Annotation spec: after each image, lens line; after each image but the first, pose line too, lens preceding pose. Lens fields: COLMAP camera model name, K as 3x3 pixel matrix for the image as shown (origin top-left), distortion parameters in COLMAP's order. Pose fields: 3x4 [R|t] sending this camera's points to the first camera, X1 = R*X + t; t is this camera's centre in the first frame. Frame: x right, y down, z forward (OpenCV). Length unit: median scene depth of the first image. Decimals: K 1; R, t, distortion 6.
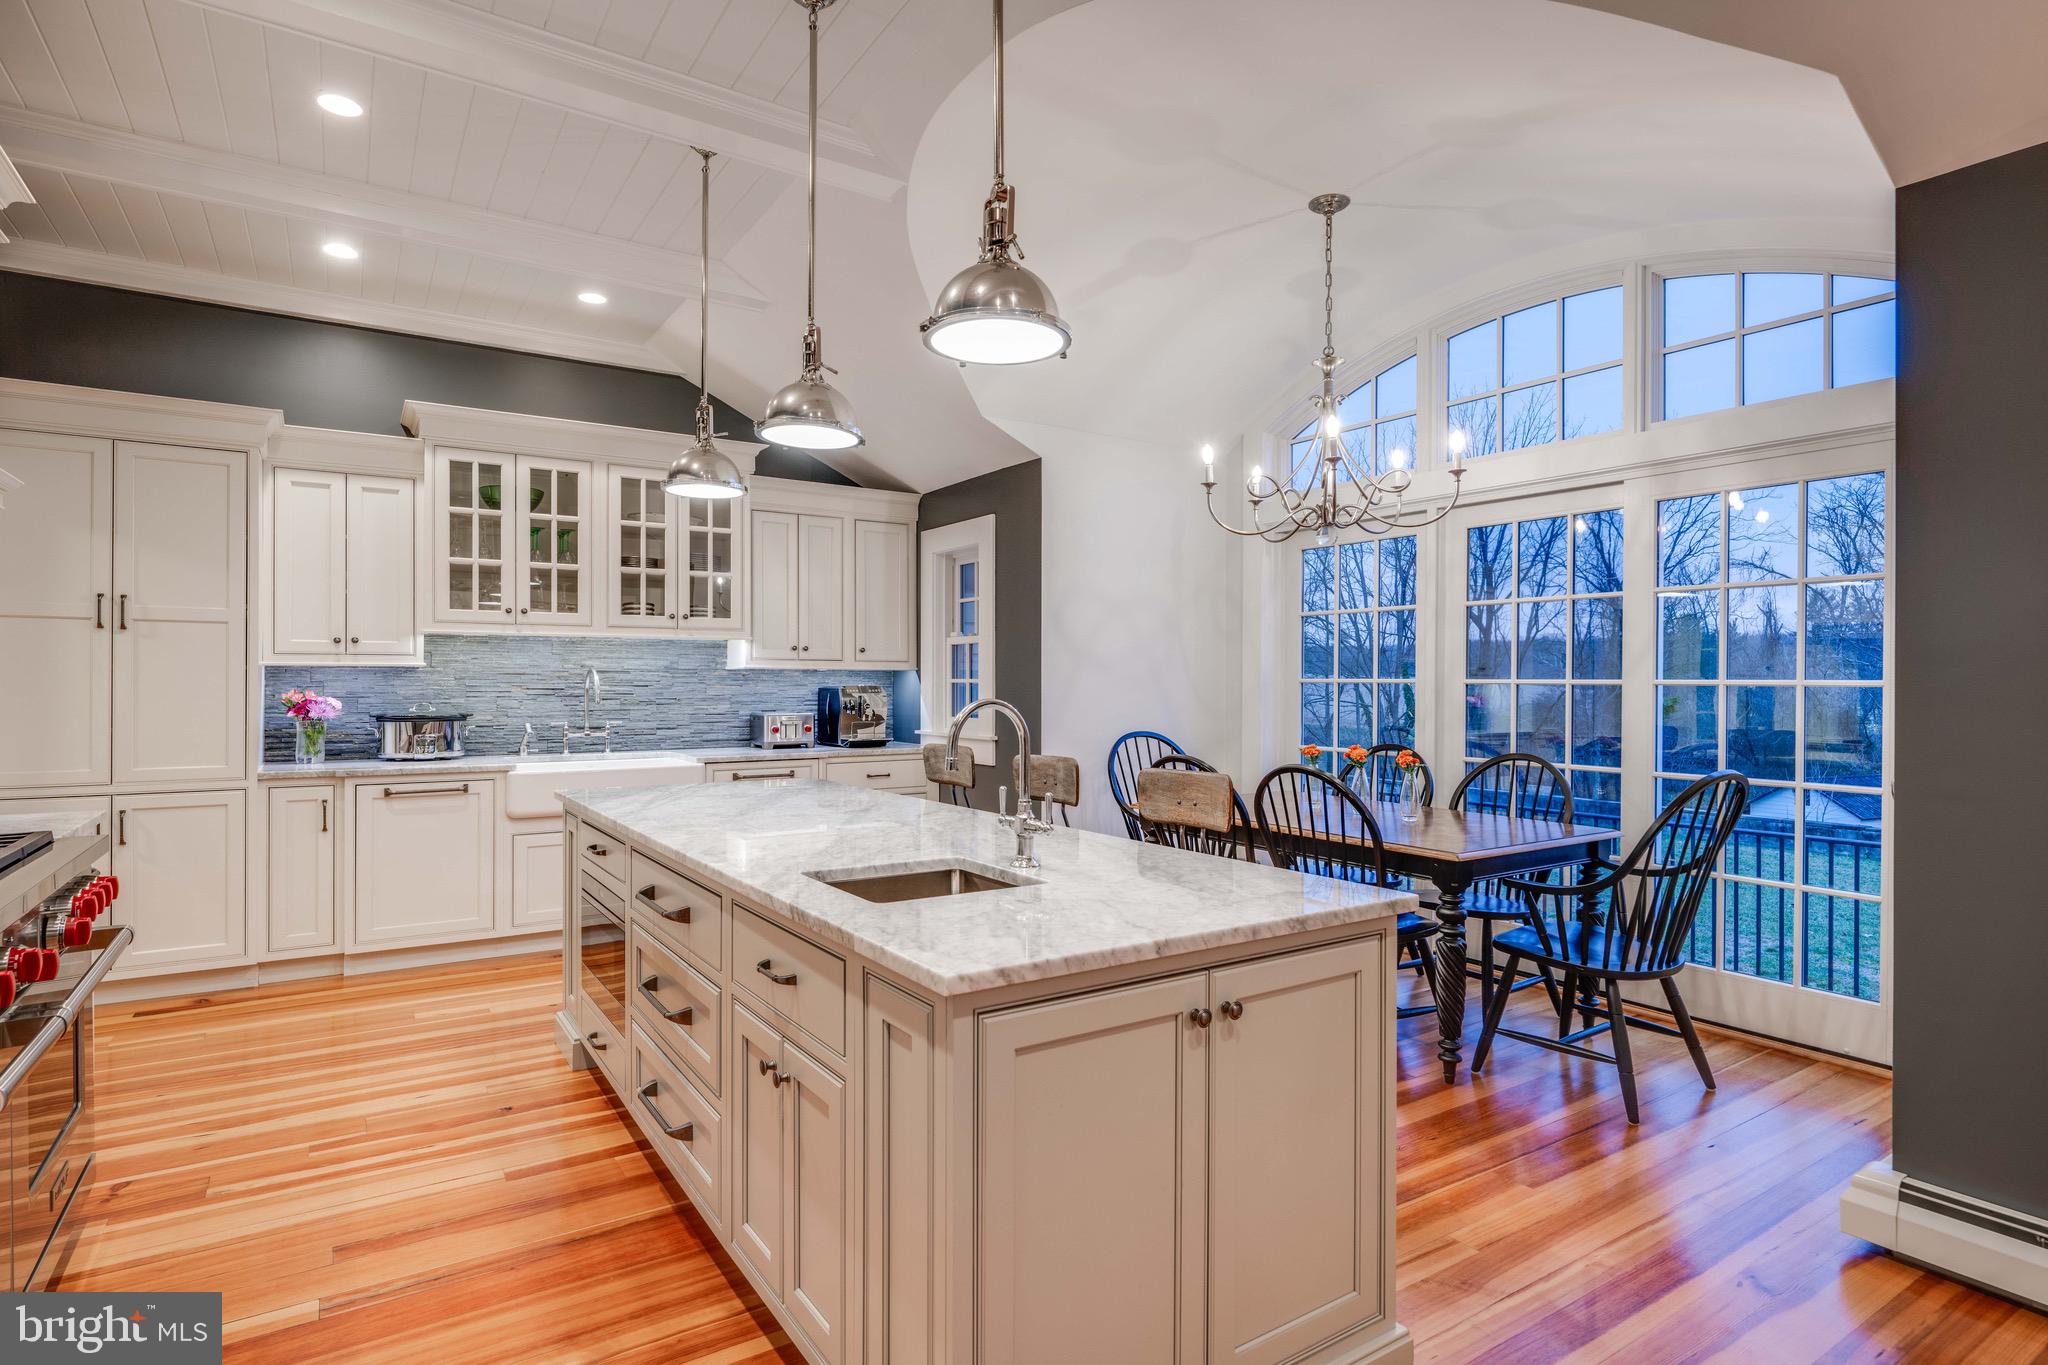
lens RADIAL K [[1011.6, 0, 948.5], [0, 1011.6, 681.9], [0, 0, 1]] dist [-0.020728, 0.001795]
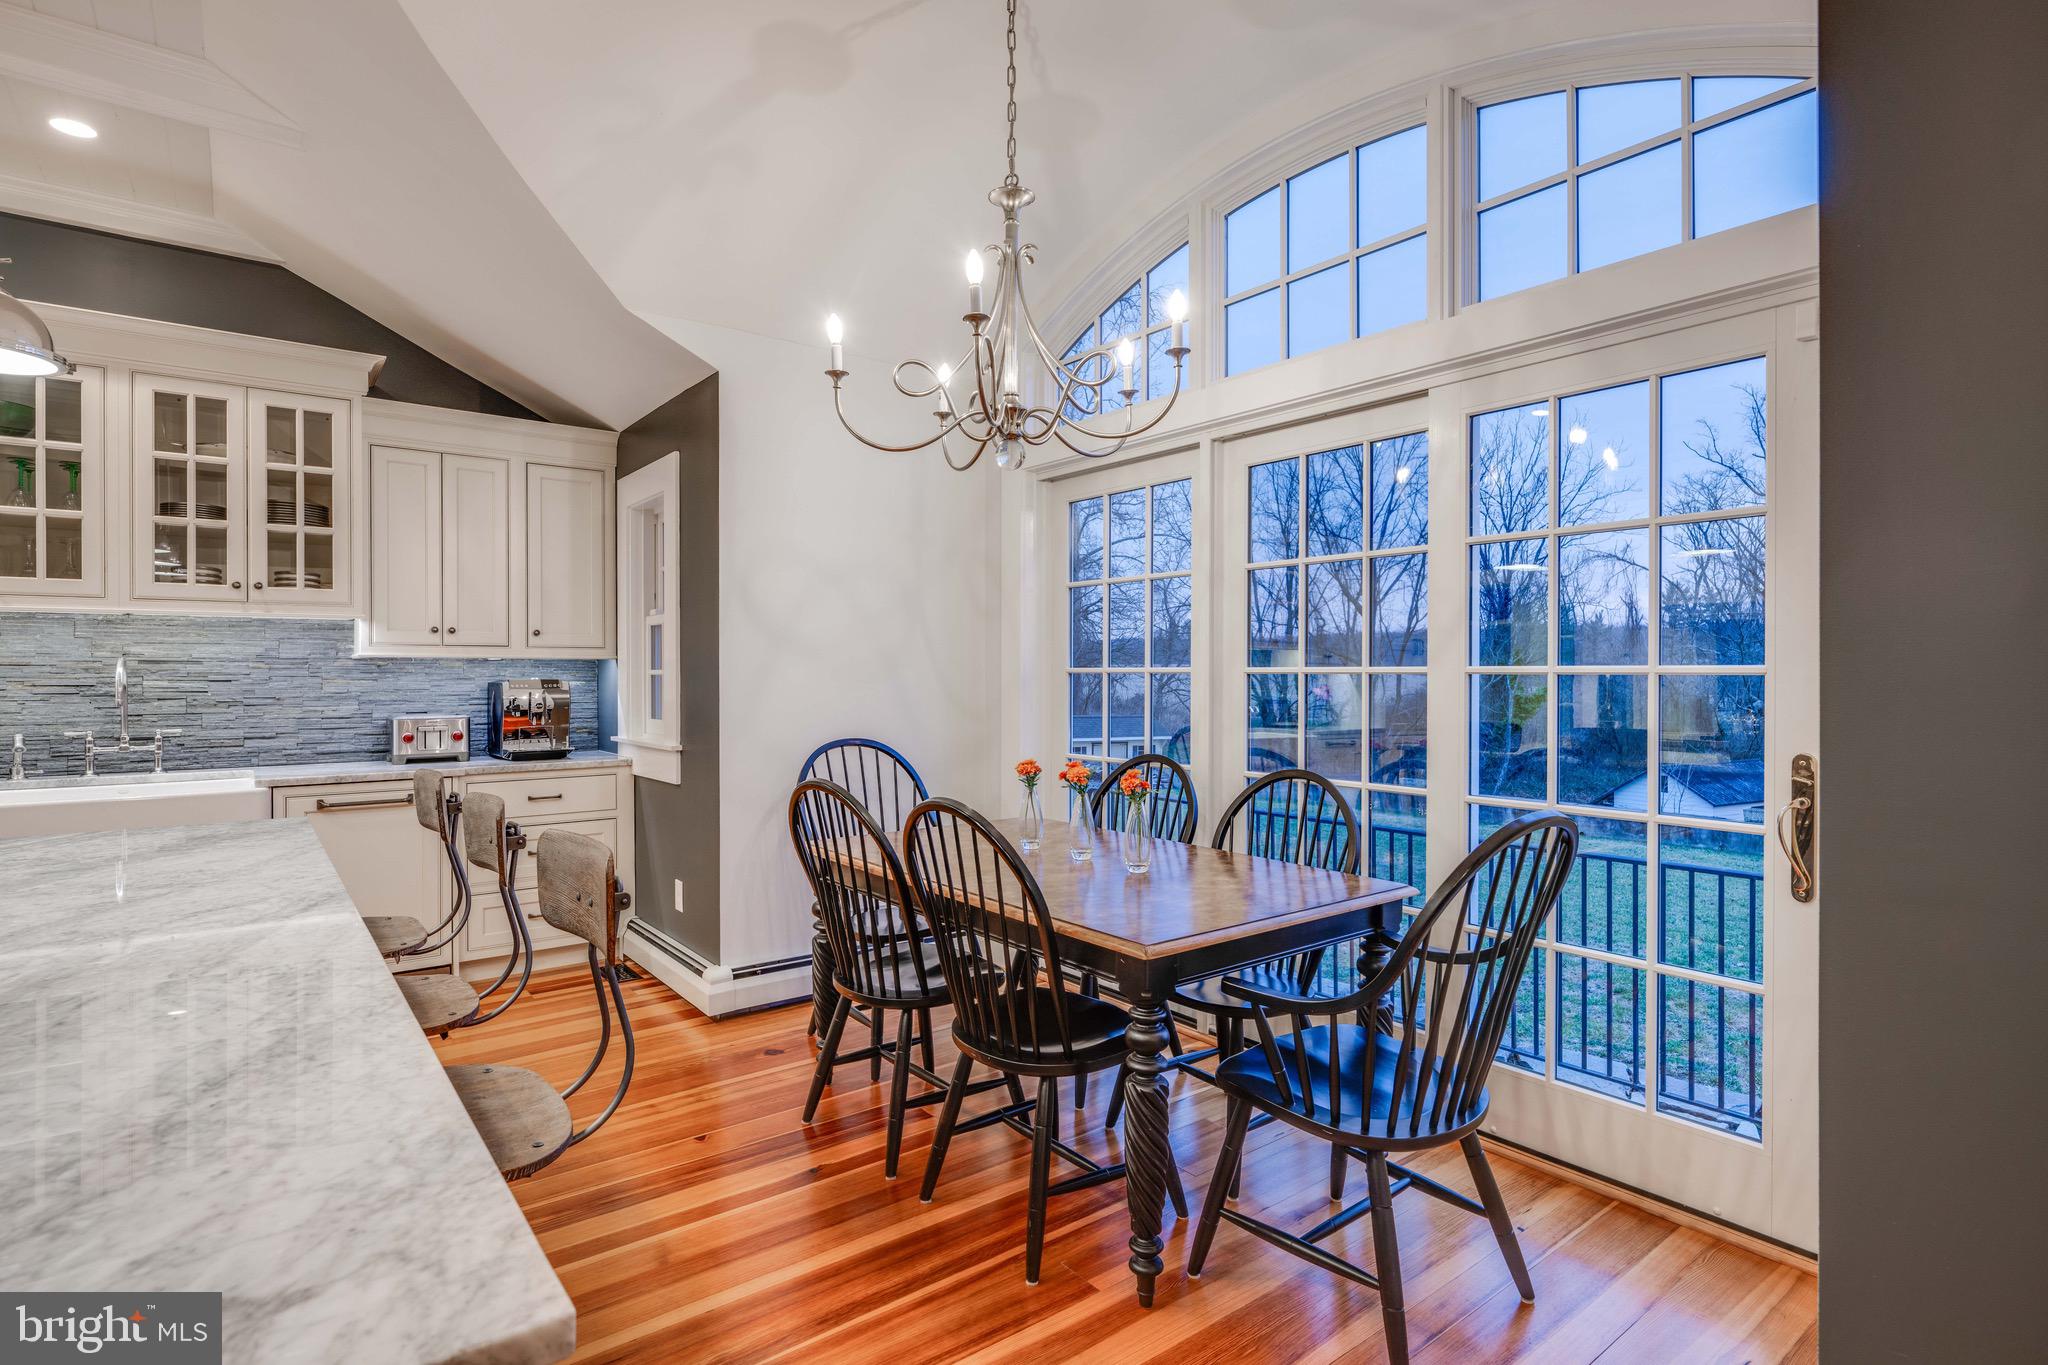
lens RADIAL K [[1011.6, 0, 1010.8], [0, 1011.6, 673.3], [0, 0, 1]] dist [-0.020728, 0.001795]
pose [[0.991119, -0.003684, 0.132924, 0.235362], [0.003736, 0.999993, -0.000143, 0.000994], [-0.132922, 0.000639, 0.991126, 0.272406]]
